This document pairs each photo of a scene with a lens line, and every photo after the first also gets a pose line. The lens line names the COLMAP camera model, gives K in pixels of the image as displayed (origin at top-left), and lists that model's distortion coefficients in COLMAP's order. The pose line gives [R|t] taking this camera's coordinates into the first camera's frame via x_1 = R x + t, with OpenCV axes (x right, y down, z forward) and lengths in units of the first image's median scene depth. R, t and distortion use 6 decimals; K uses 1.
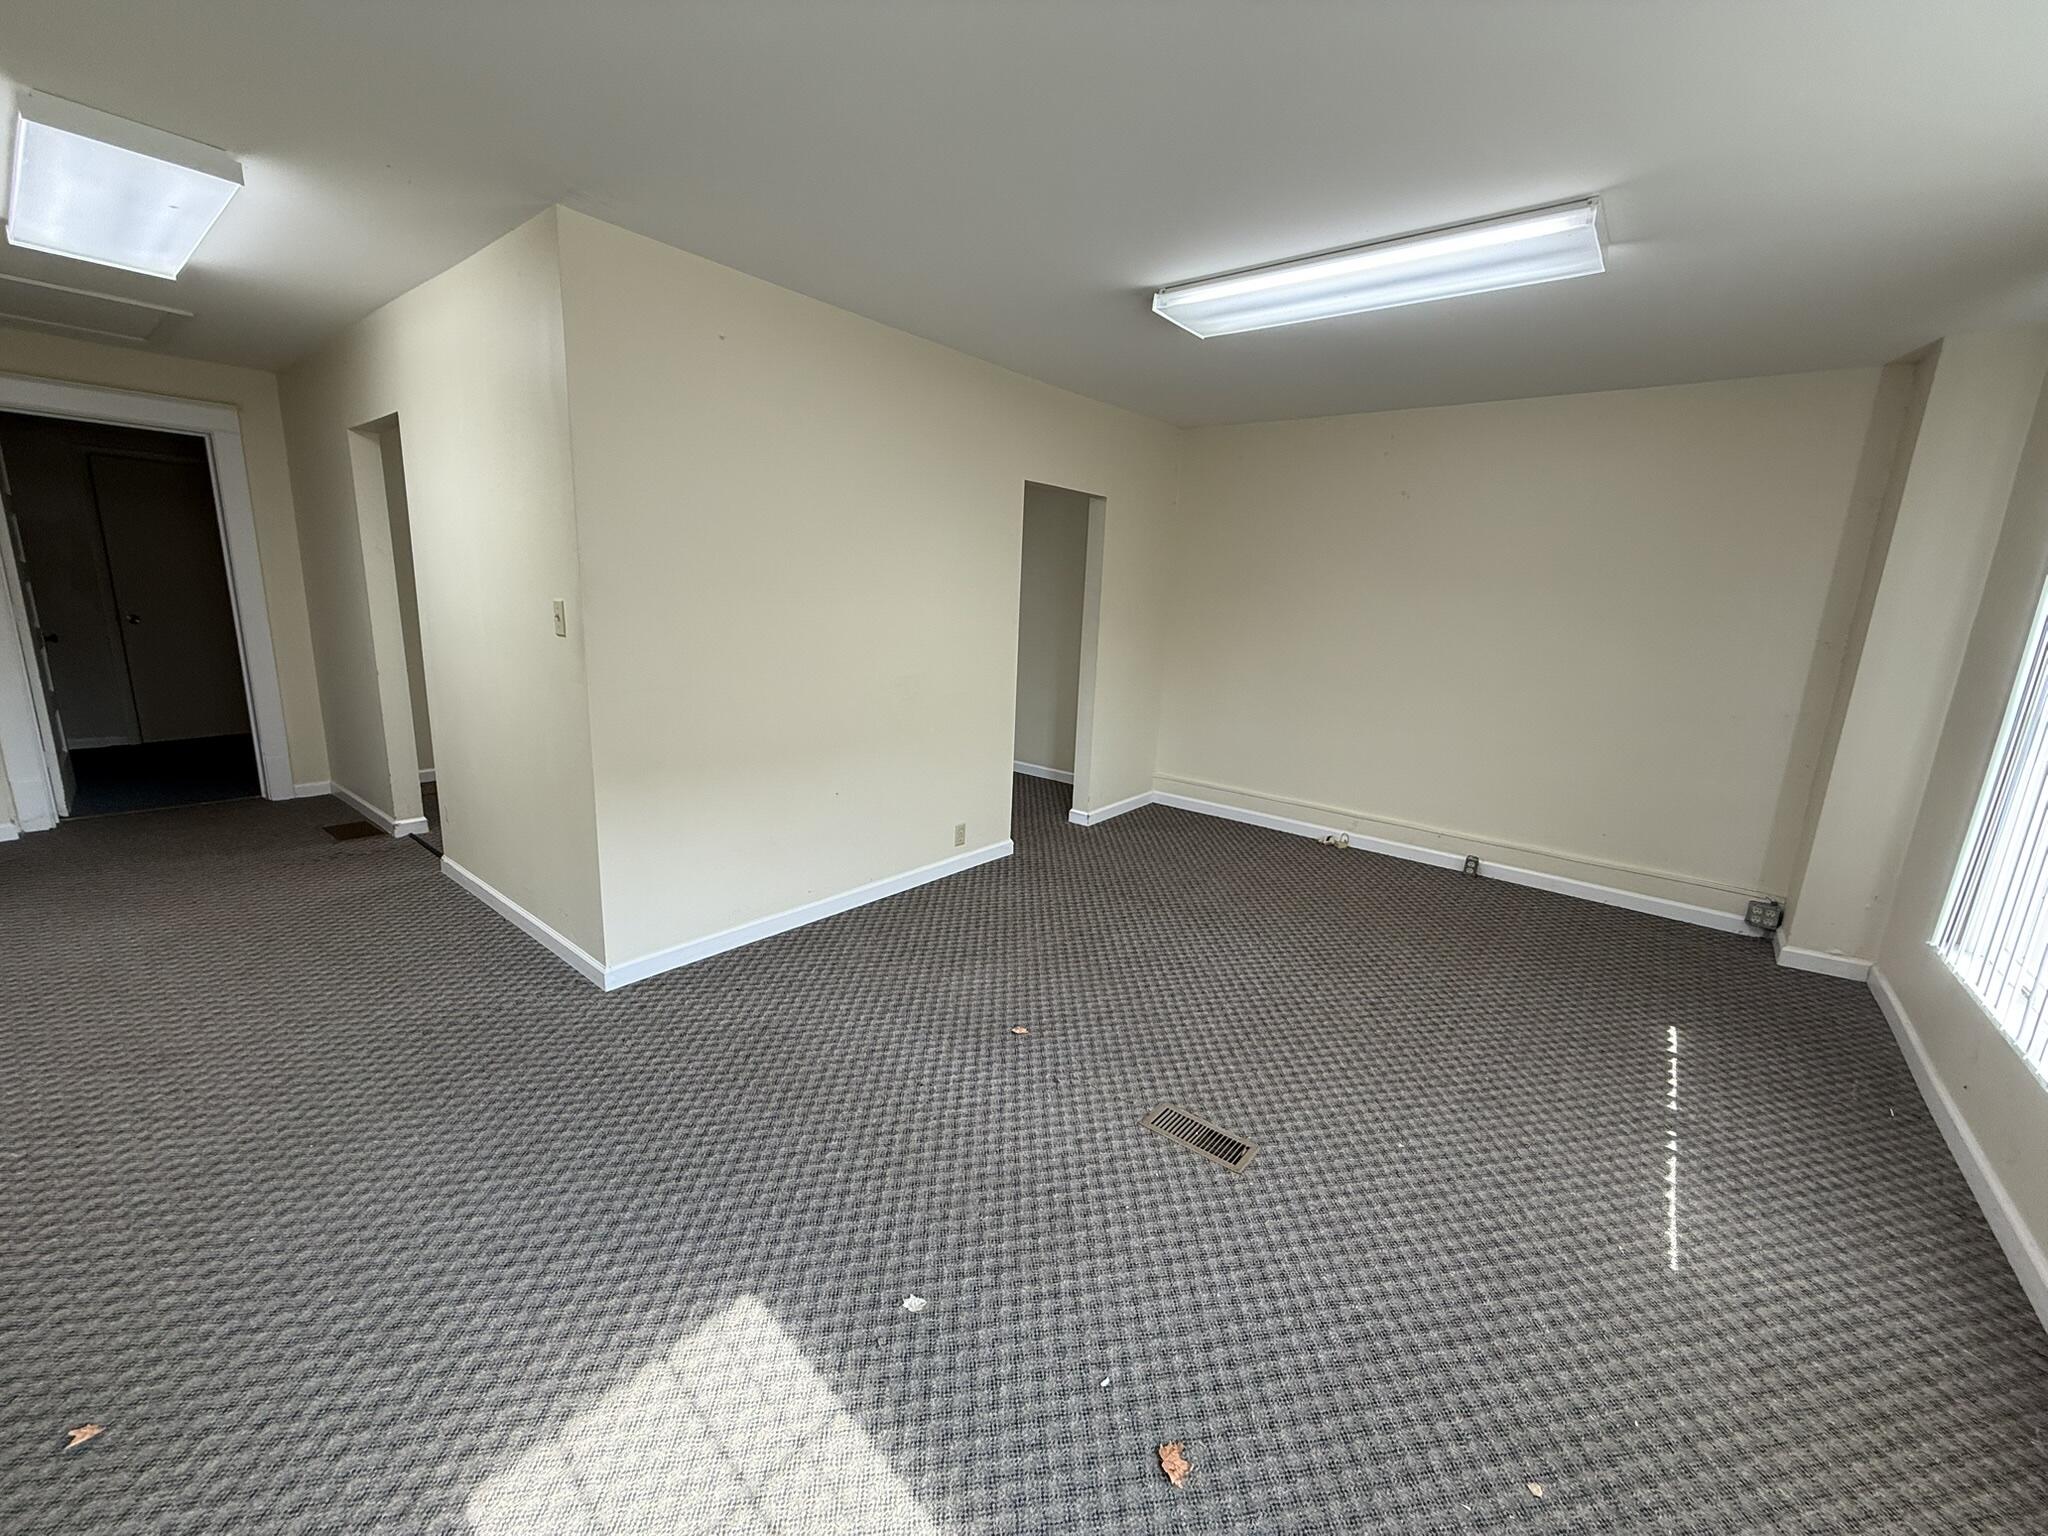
lens RADIAL K [[814.0, 0, 1019.1], [0, 814.0, 769.5], [0, 0, 1]] dist [0.000132, -0.000154]
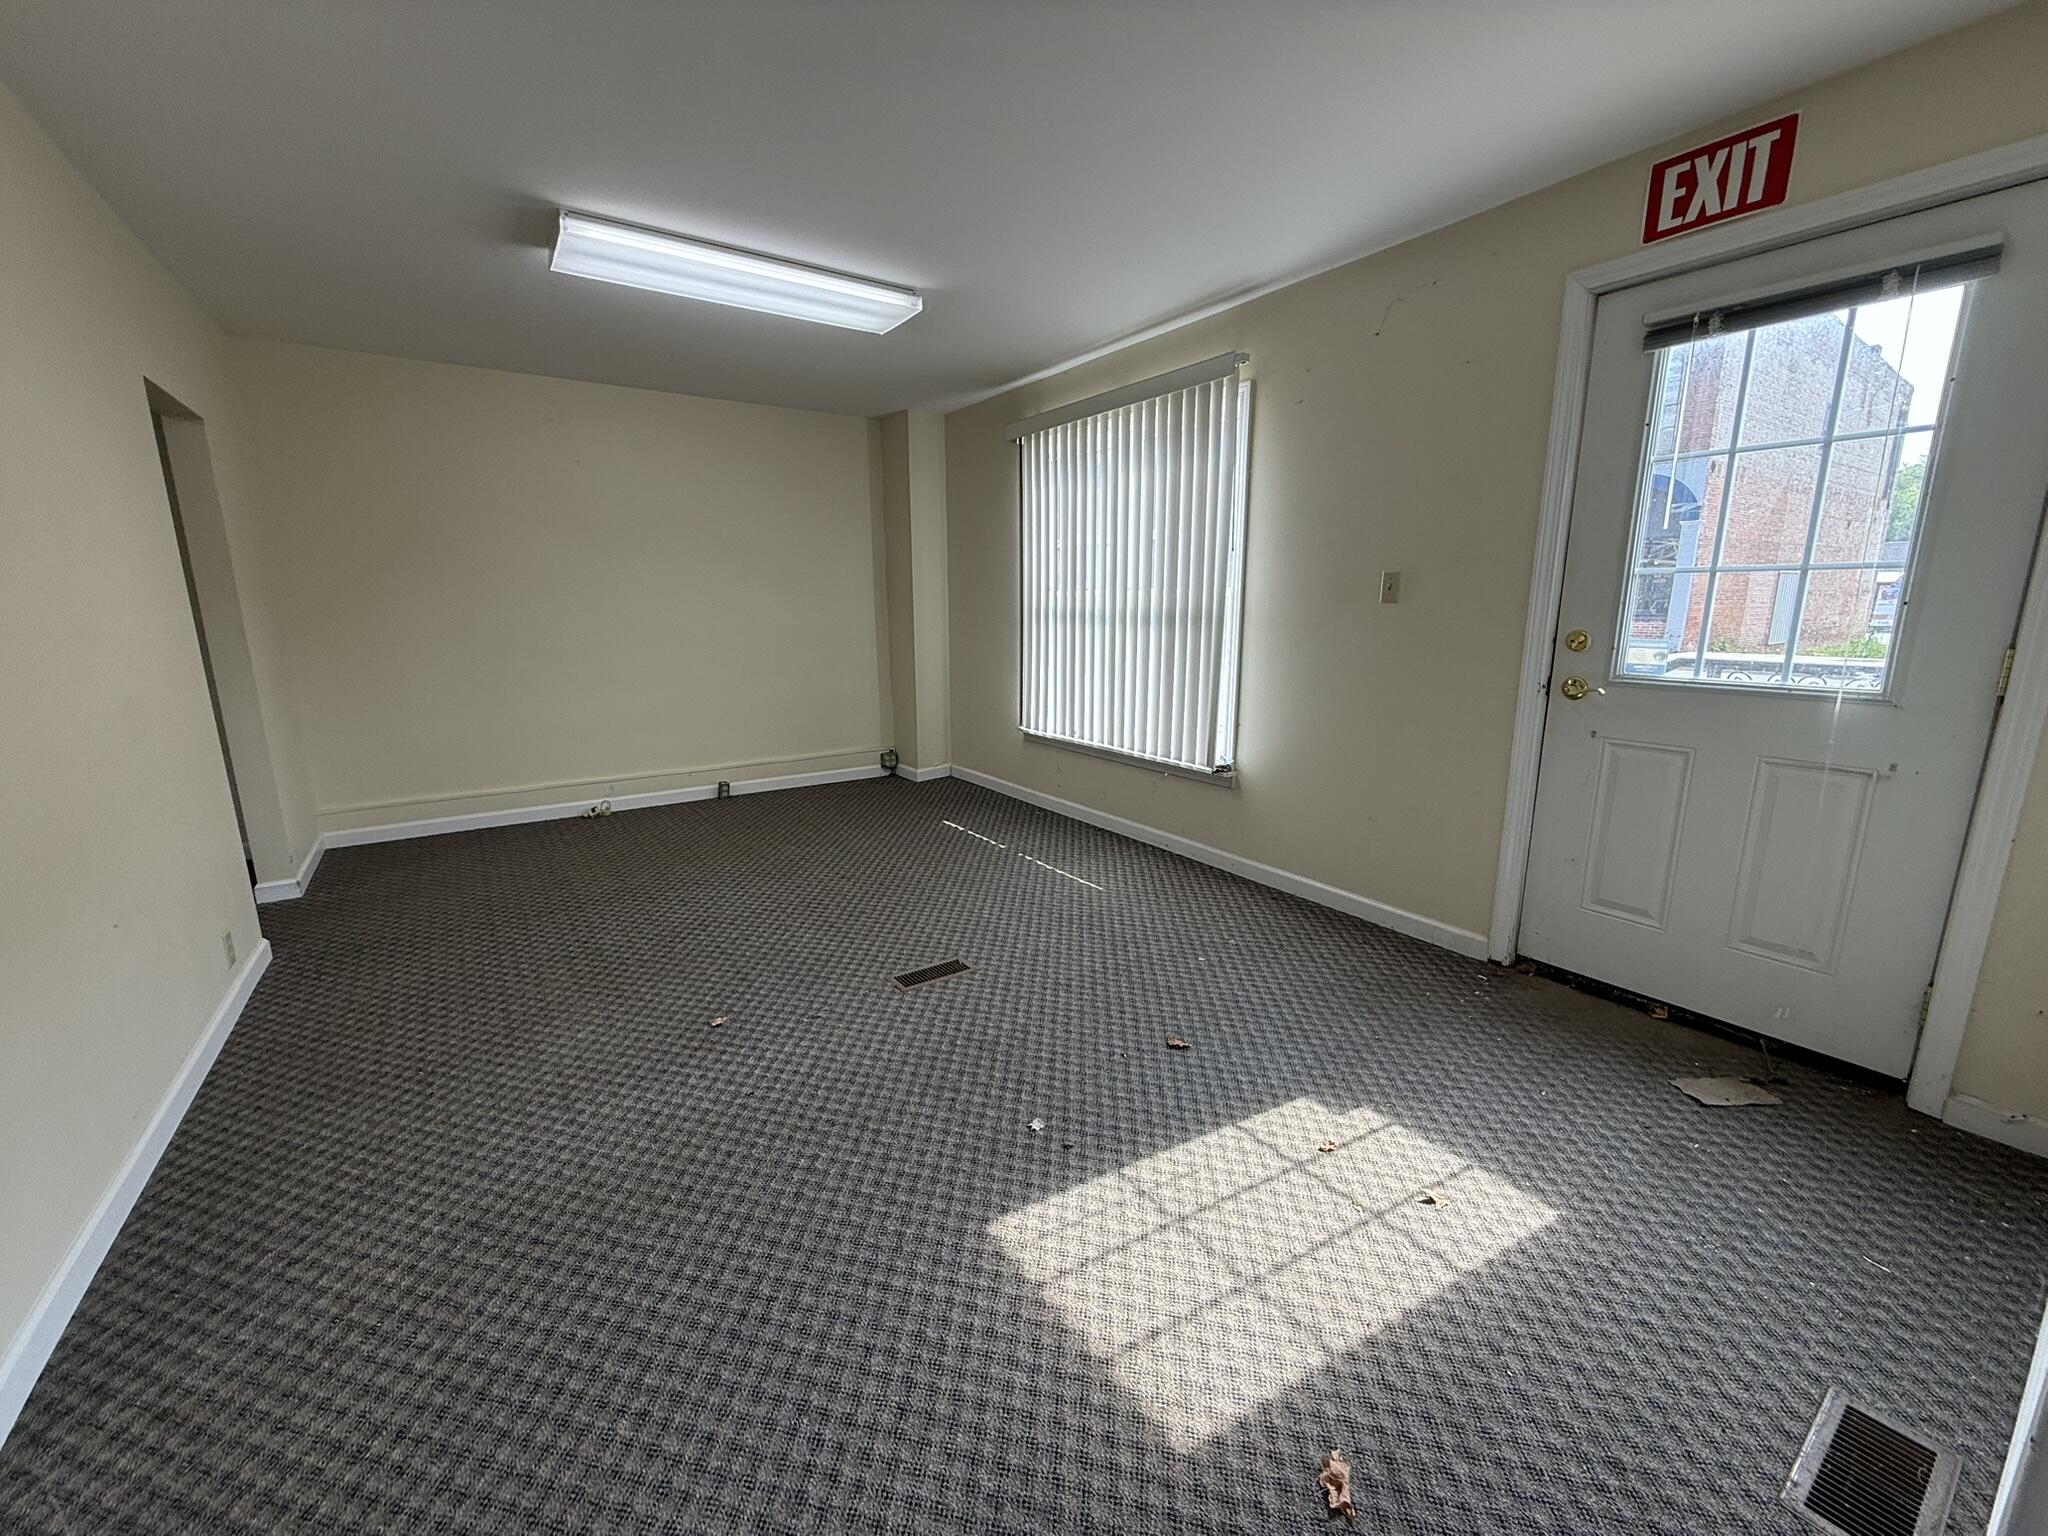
lens RADIAL K [[814.0, 0, 1022.1], [0, 814.0, 767.2], [0, 0, 1]] dist [0.000132, -0.000154]
pose [[0.286281, -0.237153, 0.928333, -0.647383], [0.224822, 0.958461, 0.175518, -0.037697], [-0.931396, 0.158462, 0.327707, 0.312518]]
